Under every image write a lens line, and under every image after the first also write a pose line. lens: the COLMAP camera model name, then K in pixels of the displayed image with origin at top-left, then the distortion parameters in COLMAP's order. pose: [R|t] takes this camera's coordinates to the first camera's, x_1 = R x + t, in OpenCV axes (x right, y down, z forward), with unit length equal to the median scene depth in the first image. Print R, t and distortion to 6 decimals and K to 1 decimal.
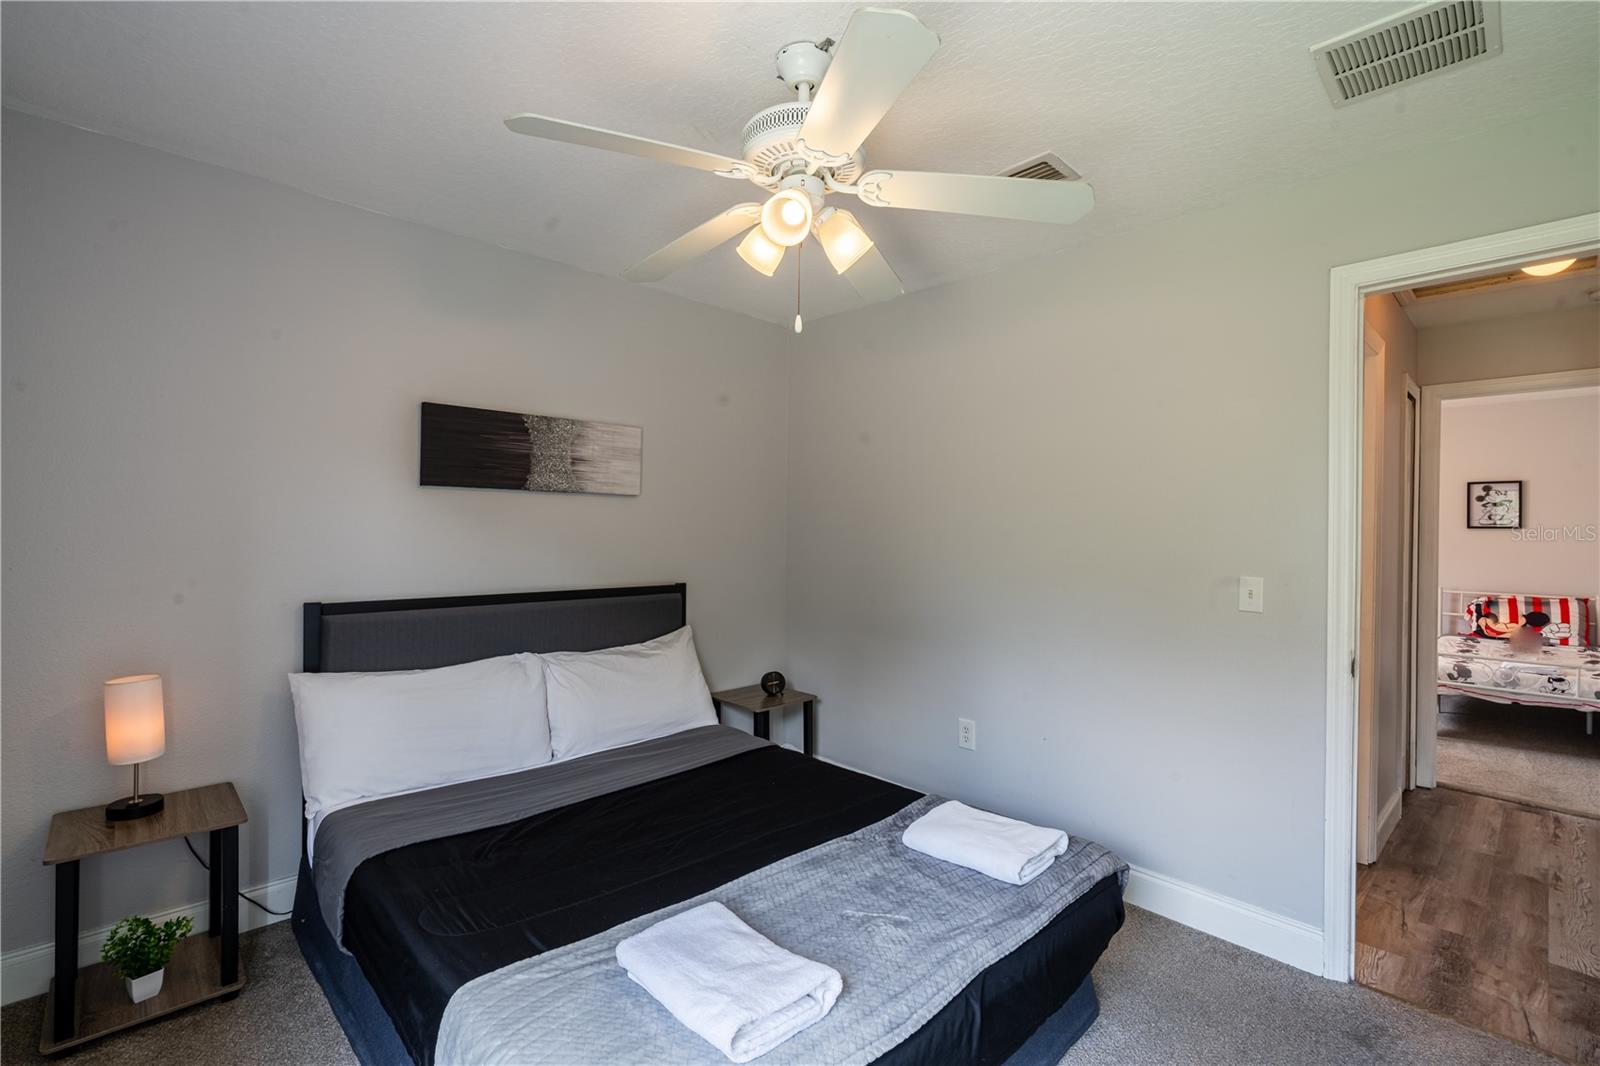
lens RADIAL K [[717.1, 0, 778.9], [0, 717.1, 526.9], [0, 0, 1]] dist [-0.011998, 0.005293]
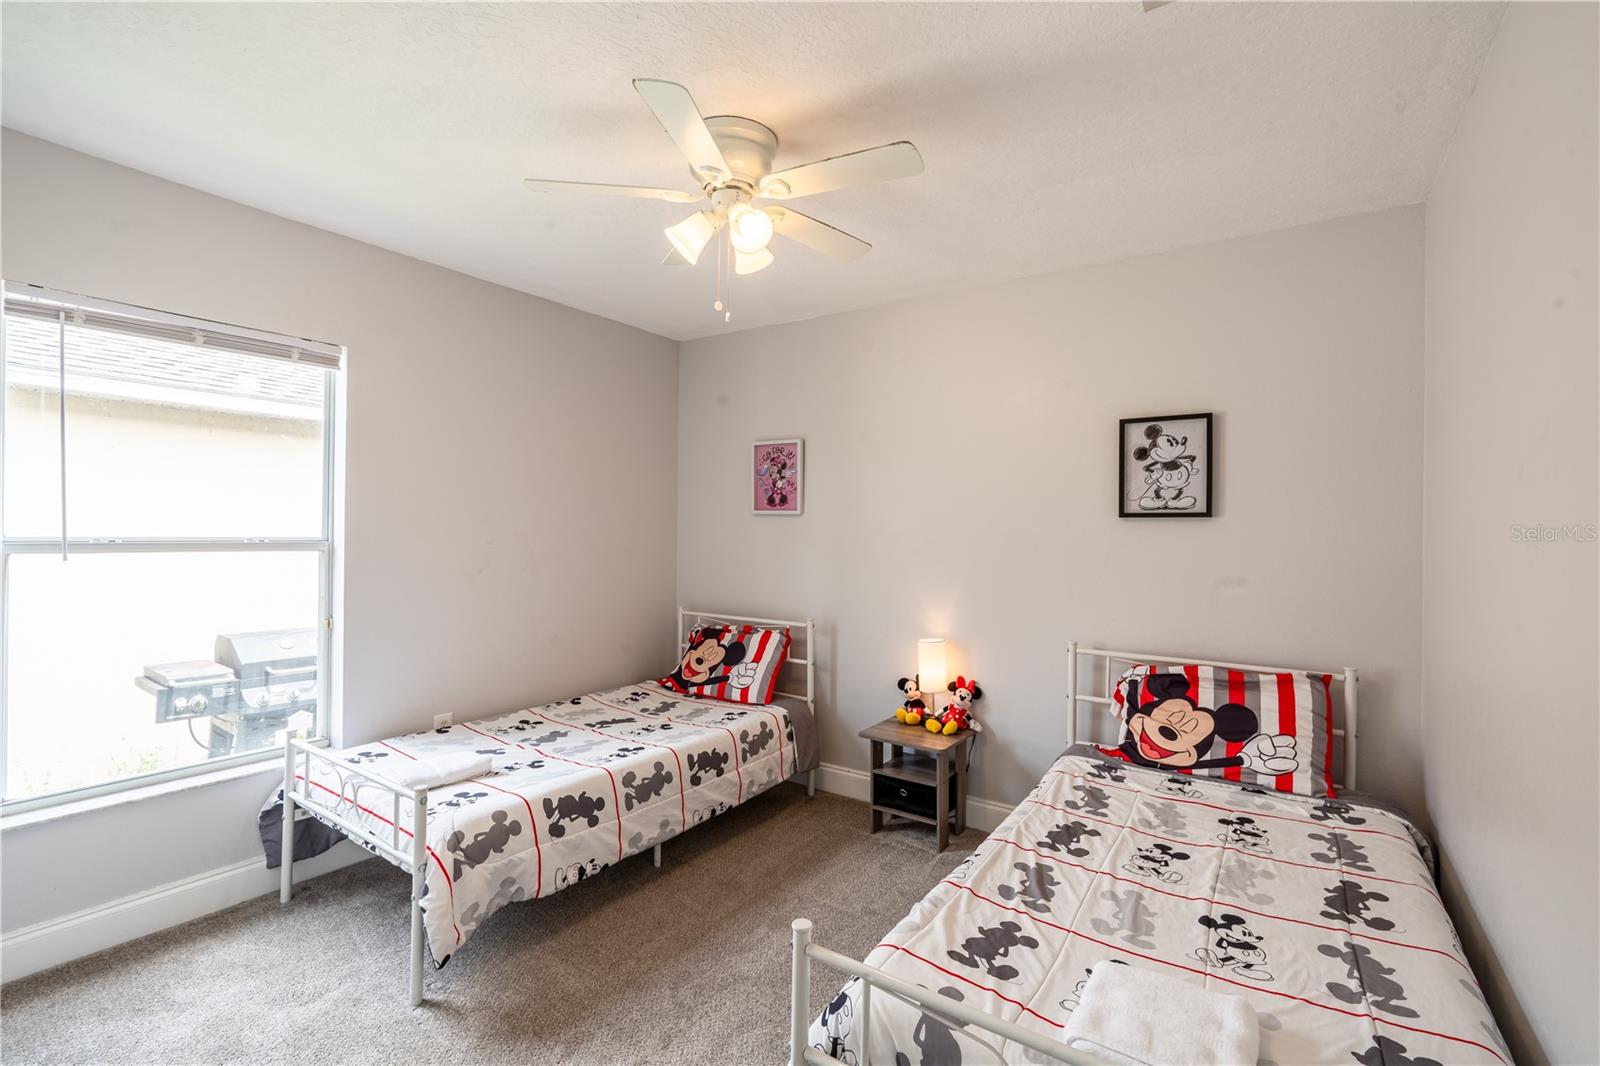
lens RADIAL K [[717.1, 0, 788.7], [0, 717.1, 525.3], [0, 0, 1]] dist [-0.011998, 0.005293]
pose [[0.979276, 0.008643, 0.202343, 0.680424], [-0.006795, 0.999929, -0.009826, 0.014093], [-0.202414, 0.008247, 0.979265, 0.602025]]
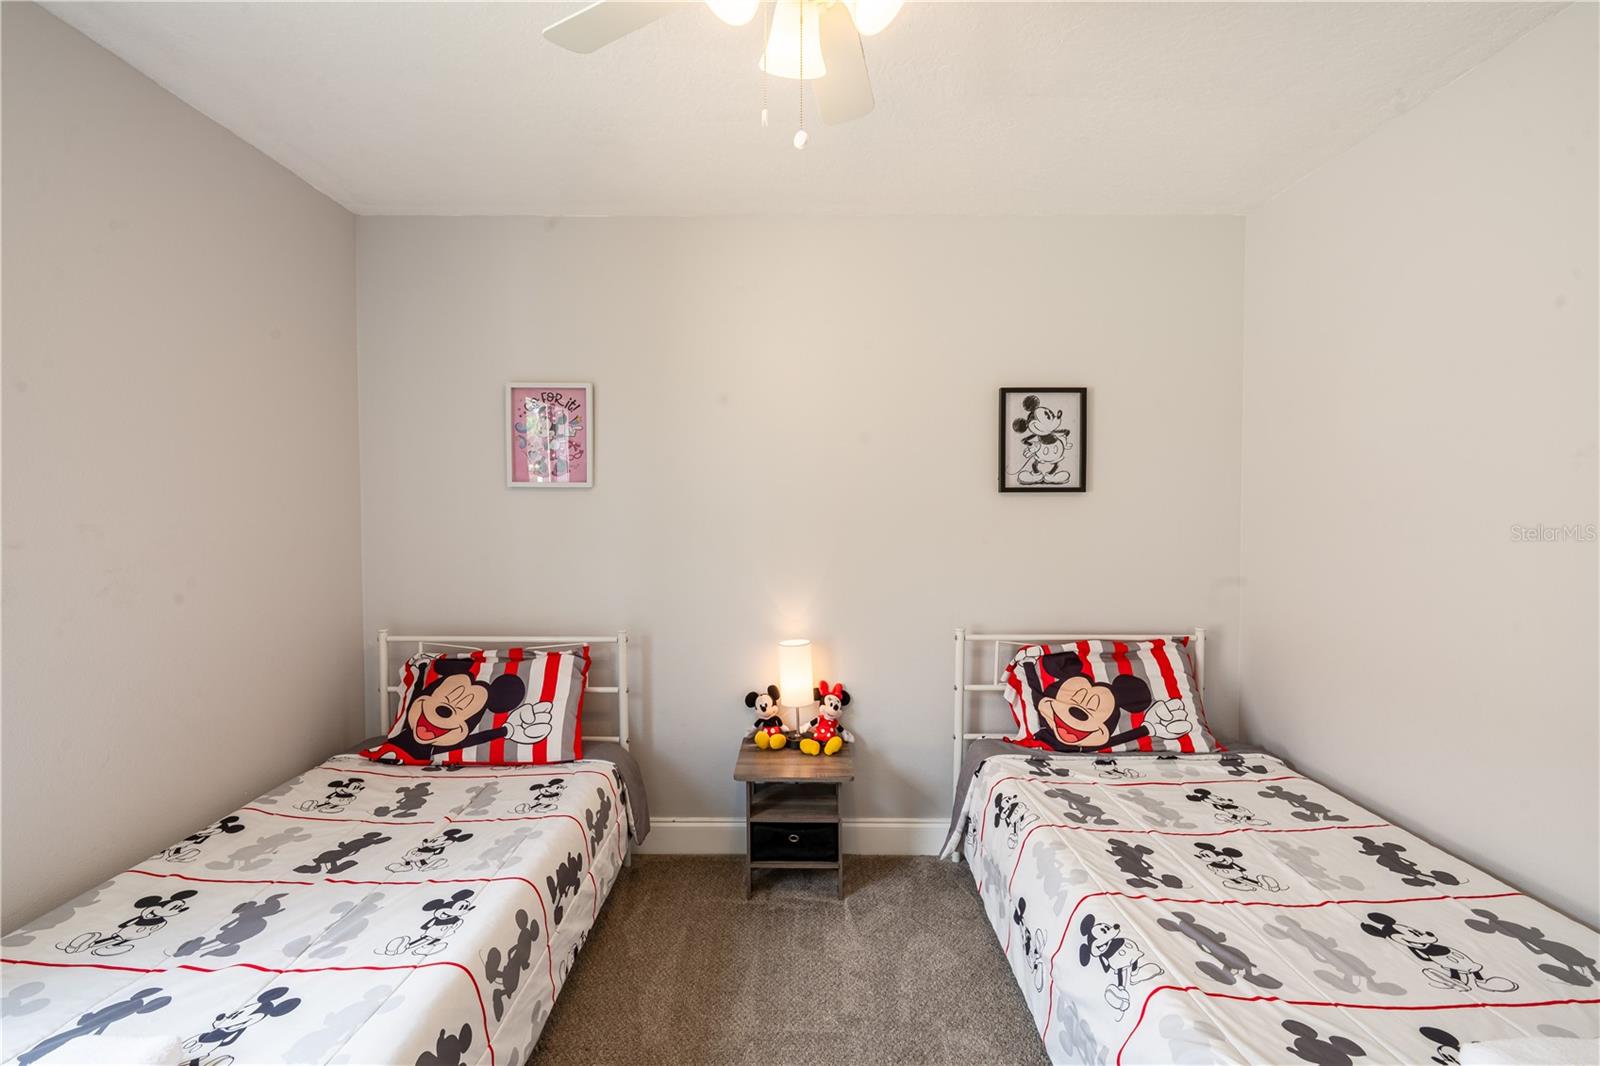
lens RADIAL K [[717.1, 0, 787.4], [0, 717.1, 525.9], [0, 0, 1]] dist [-0.011998, 0.005293]
pose [[0.692736, -0.023345, 0.720814, 0.571844], [0.005963, 0.999627, 0.026644, 0.010915], [-0.721167, -0.014159, 0.692616, 0.815246]]
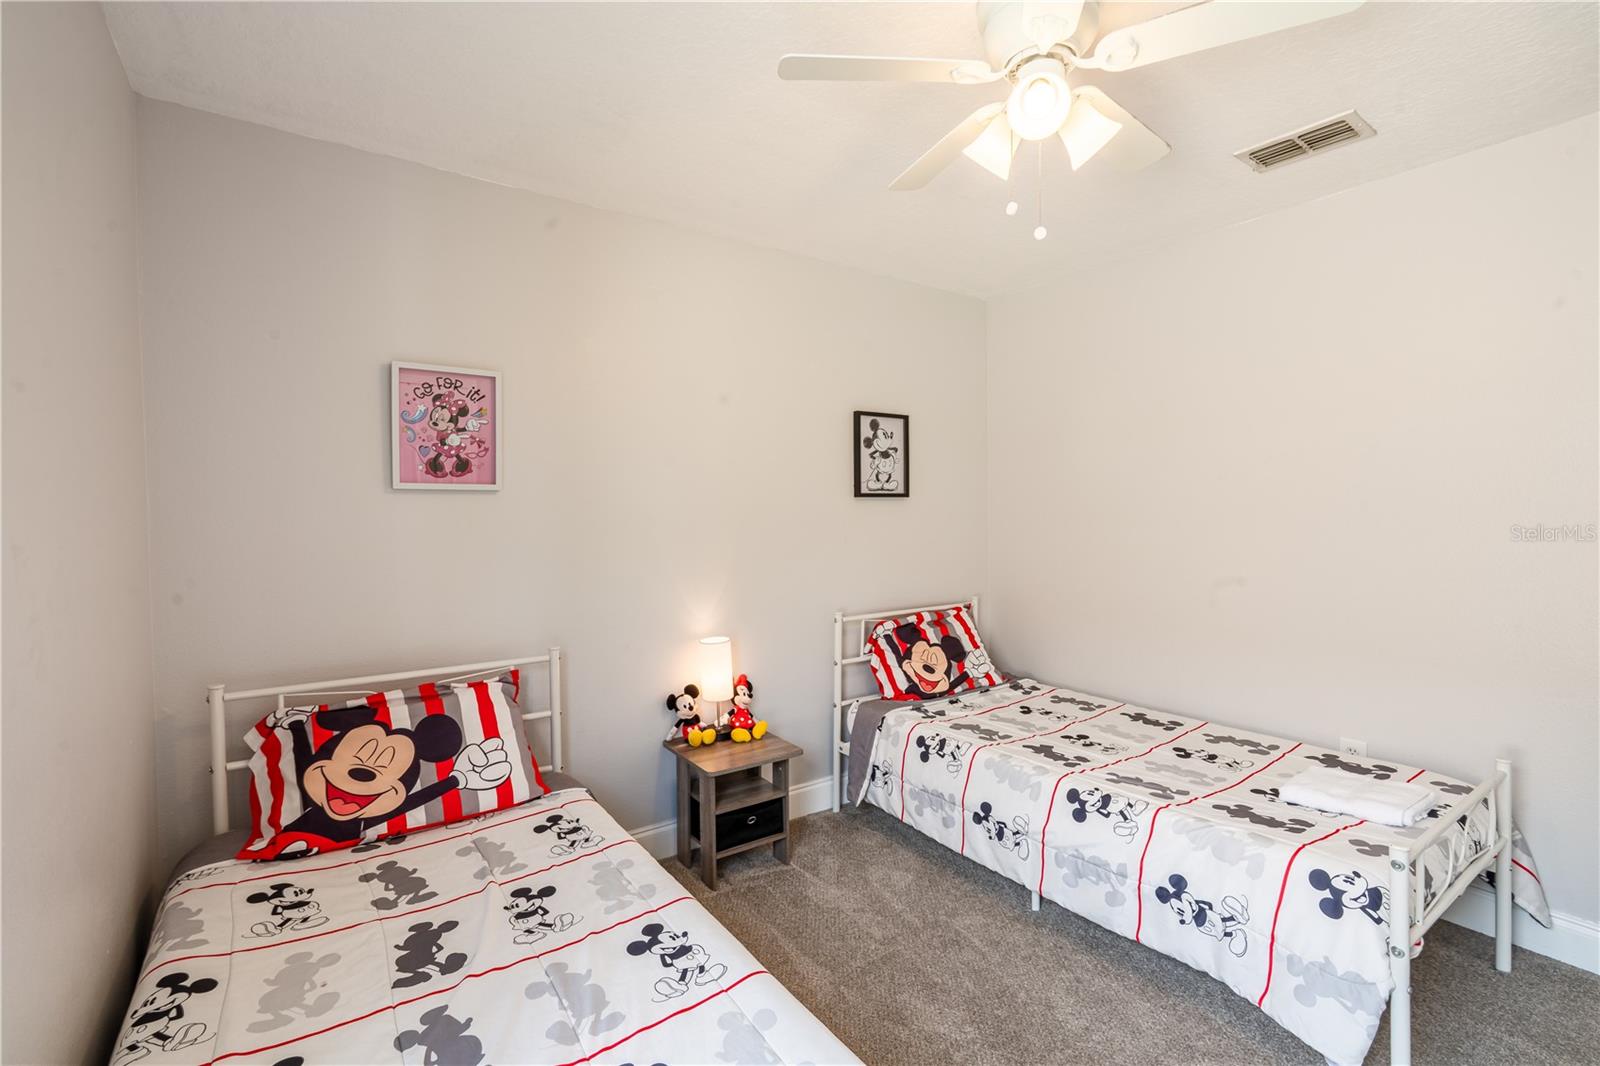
lens RADIAL K [[717.1, 0, 788.6], [0, 717.1, 524.7], [0, 0, 1]] dist [-0.011998, 0.005293]
pose [[0.149261, -0.025870, 0.988459, 0.438468], [0.013425, 0.999619, 0.024134, 0.009635], [-0.988707, 0.009668, 0.149552, 1.007059]]
